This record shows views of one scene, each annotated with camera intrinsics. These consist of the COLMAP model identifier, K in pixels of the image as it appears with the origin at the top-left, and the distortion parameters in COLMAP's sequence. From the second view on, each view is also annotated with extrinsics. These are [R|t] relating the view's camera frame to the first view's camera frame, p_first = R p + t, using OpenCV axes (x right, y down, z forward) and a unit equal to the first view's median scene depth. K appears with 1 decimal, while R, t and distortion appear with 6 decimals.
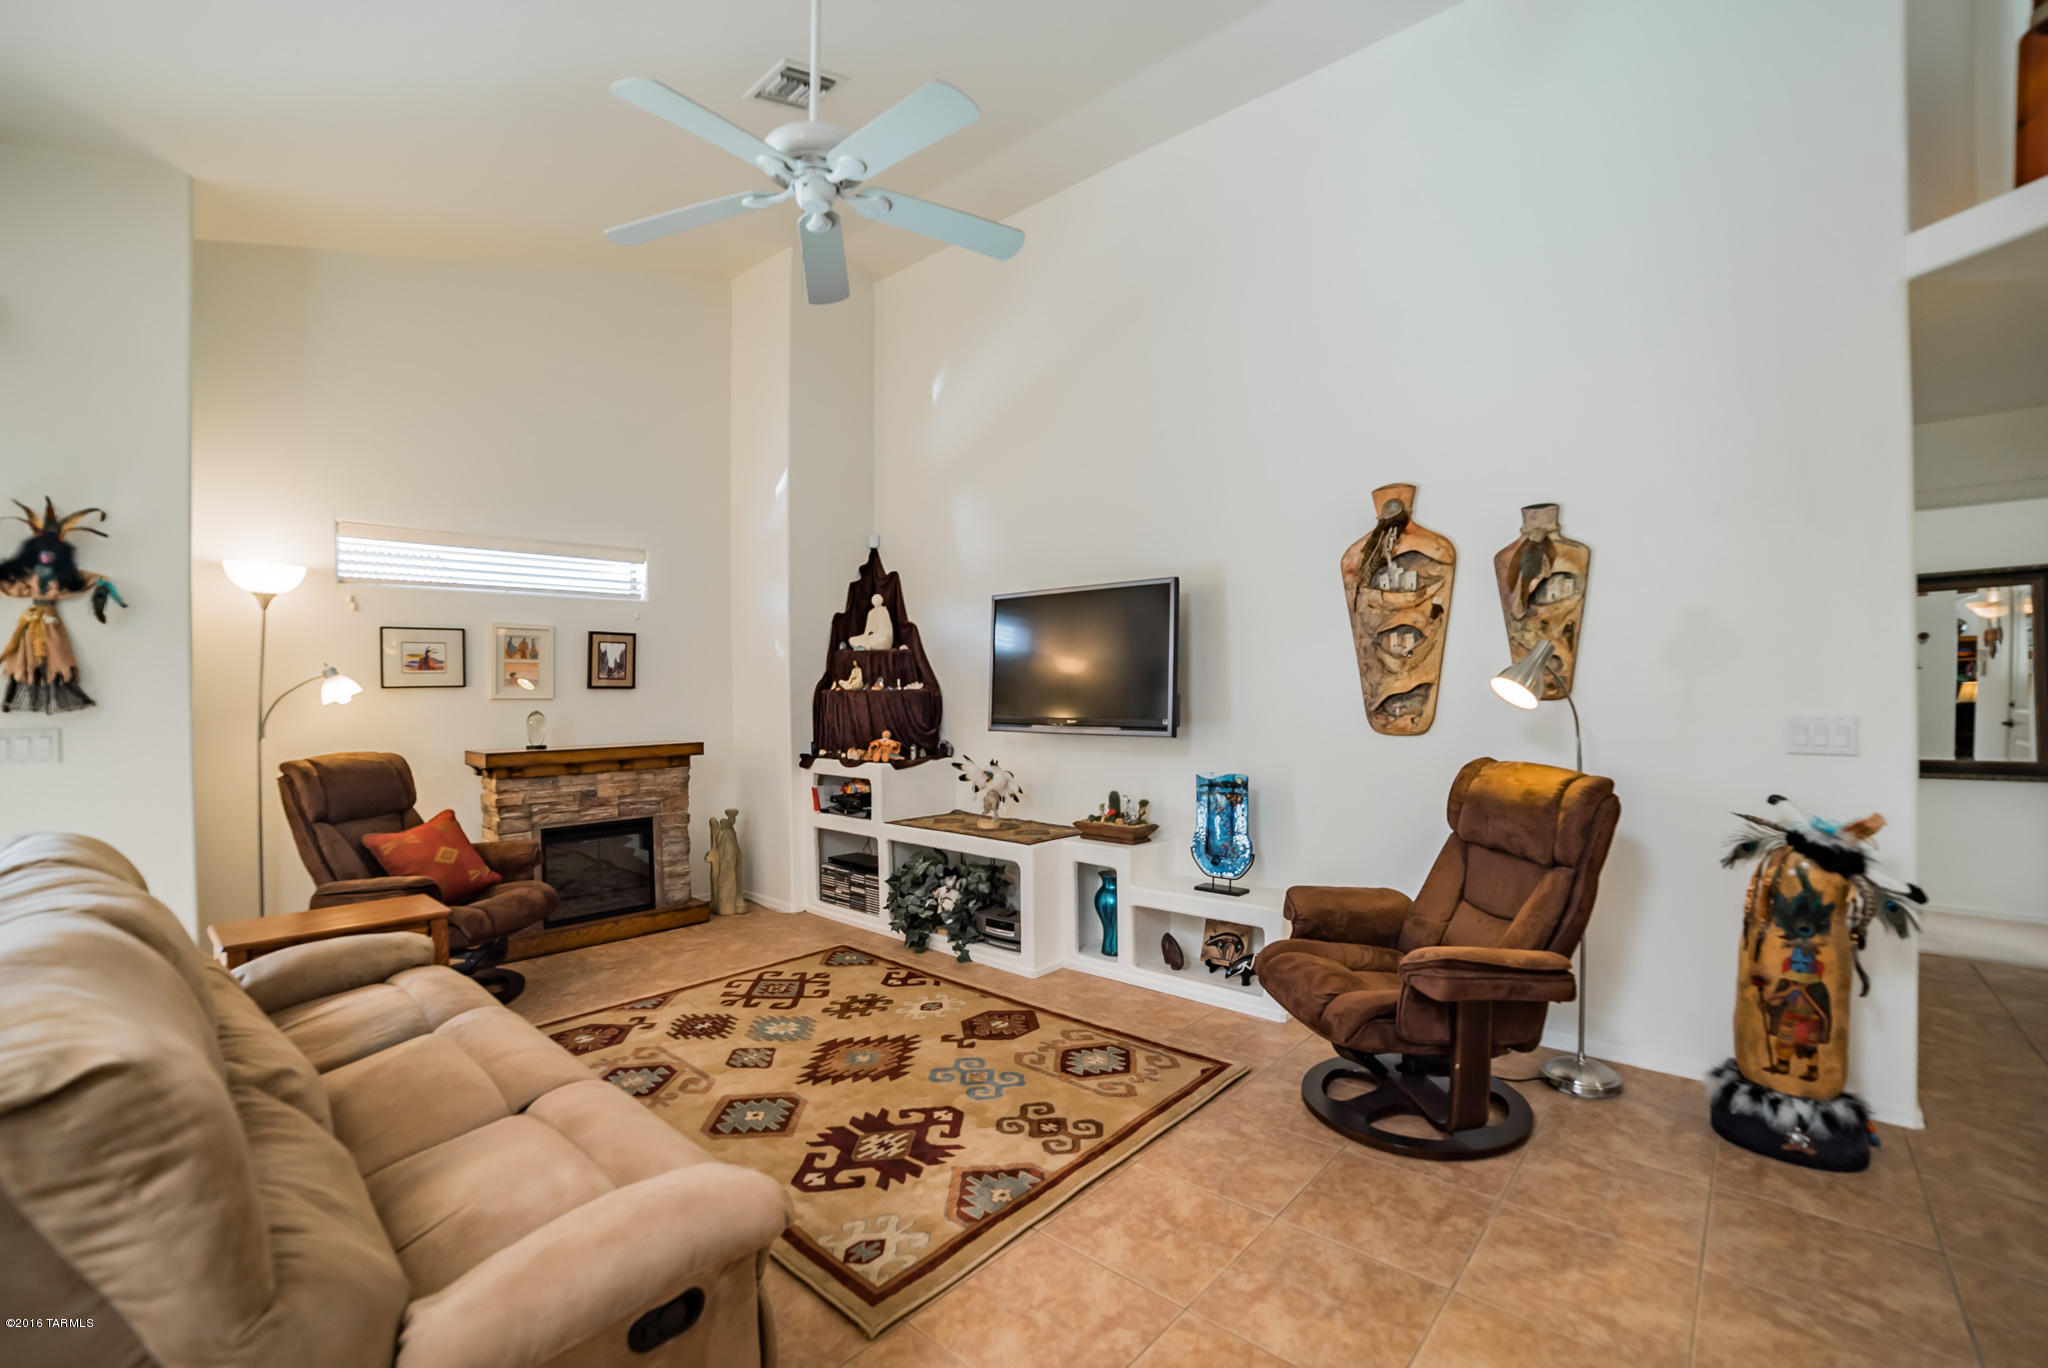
lens RADIAL K [[890.2, 0, 1016.7], [0, 890.2, 690.9], [0, 0, 1]] dist [-0.050889, 0.004527]
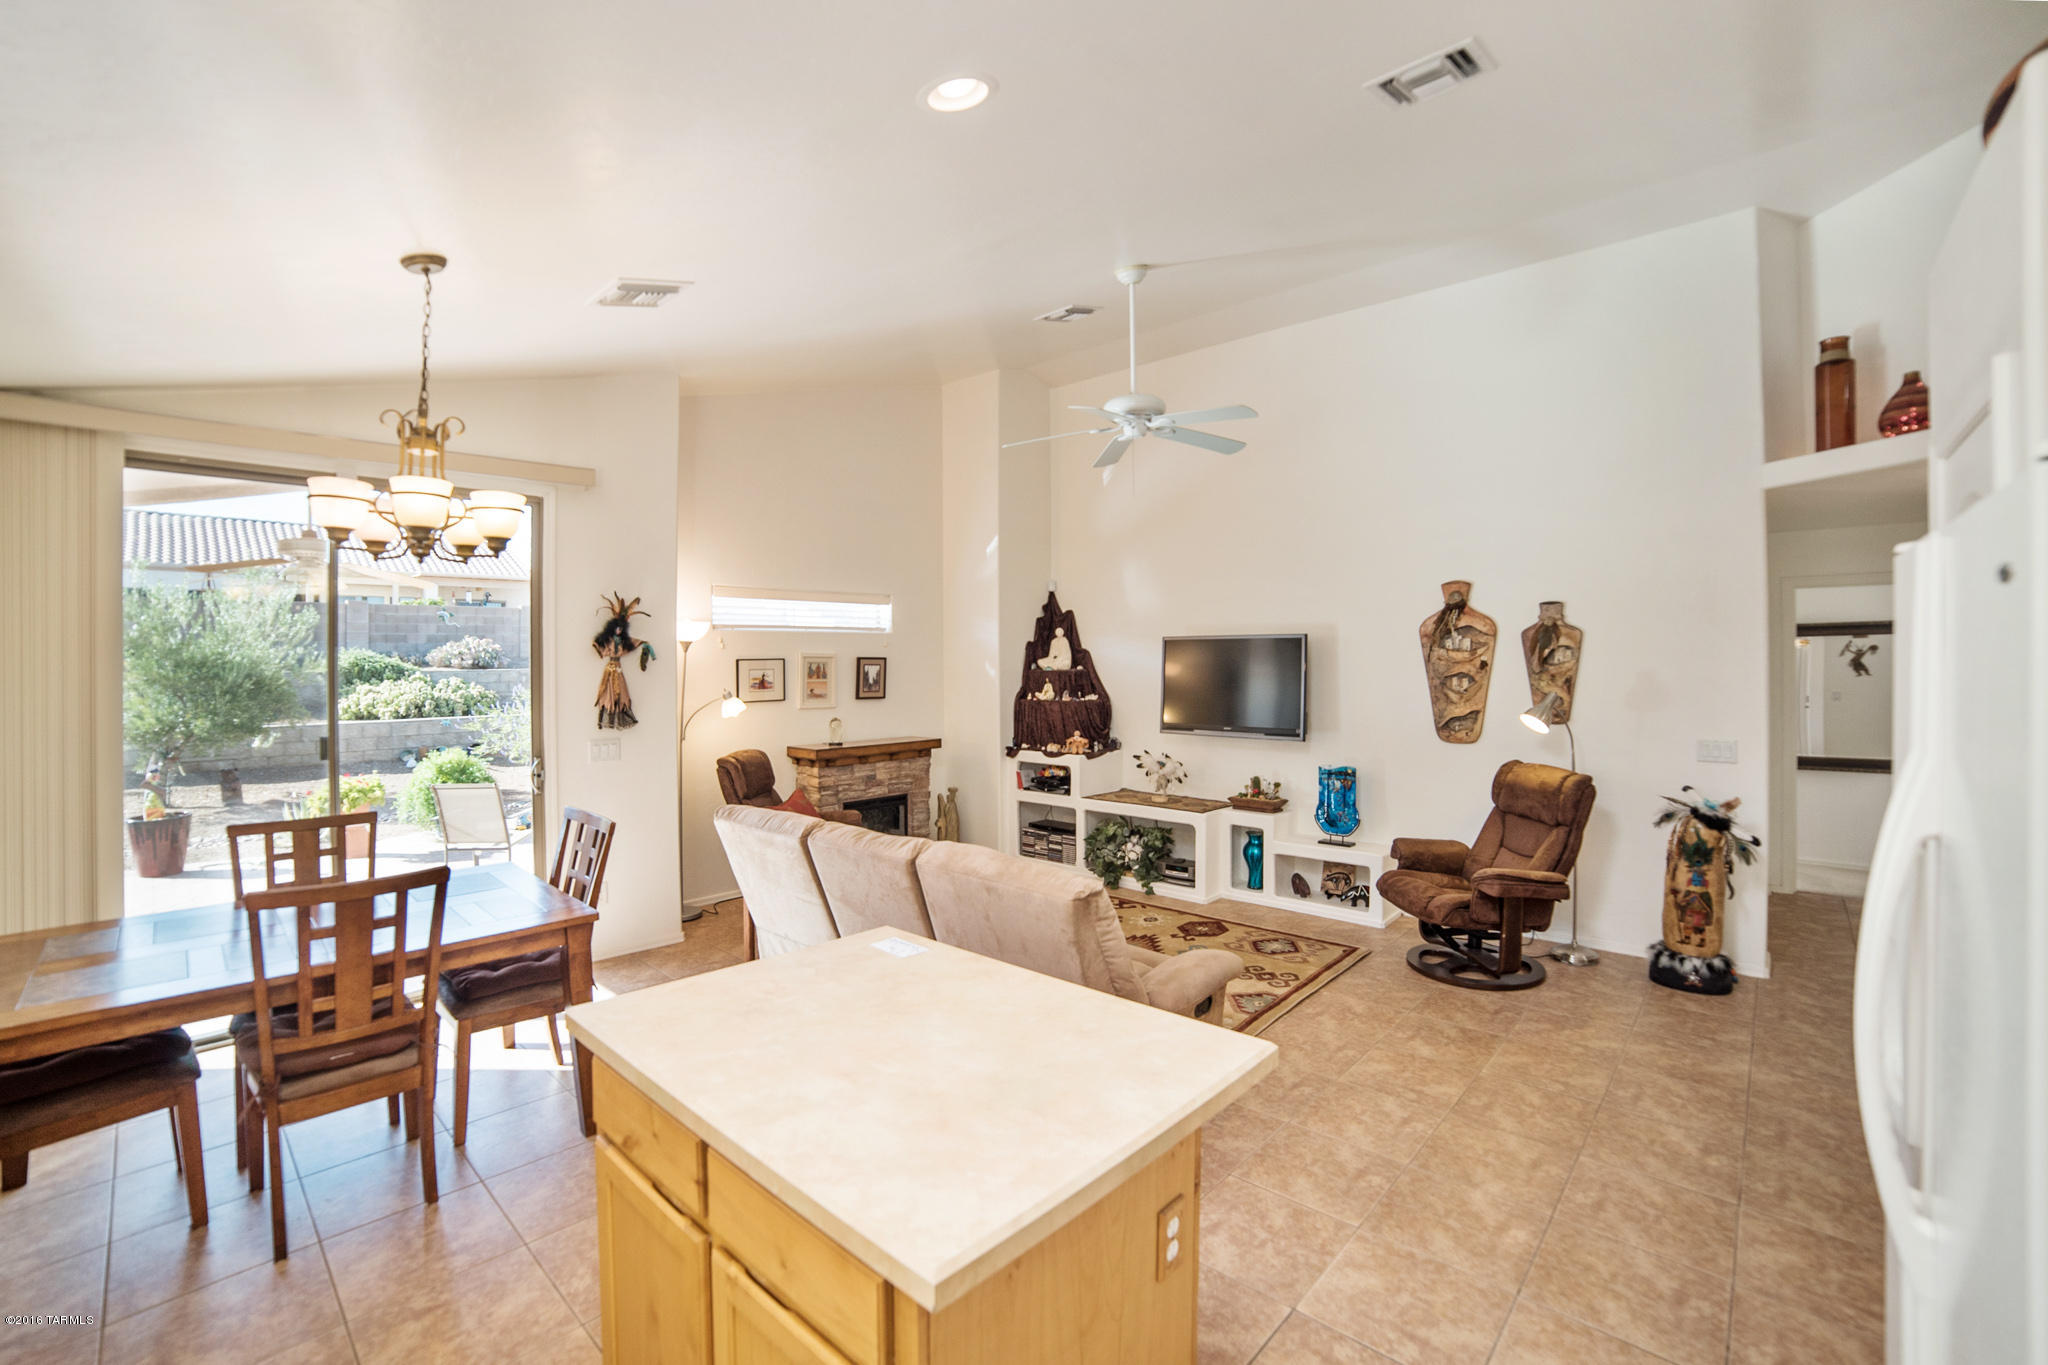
lens RADIAL K [[890.2, 0, 1021.4], [0, 890.2, 667.7], [0, 0, 1]] dist [-0.050889, 0.004527]
pose [[0.999975, 0.005792, 0.004062, -0.346496], [-0.005817, 0.999965, 0.006037, -0.089195], [-0.004027, -0.006061, 0.999974, -0.550690]]
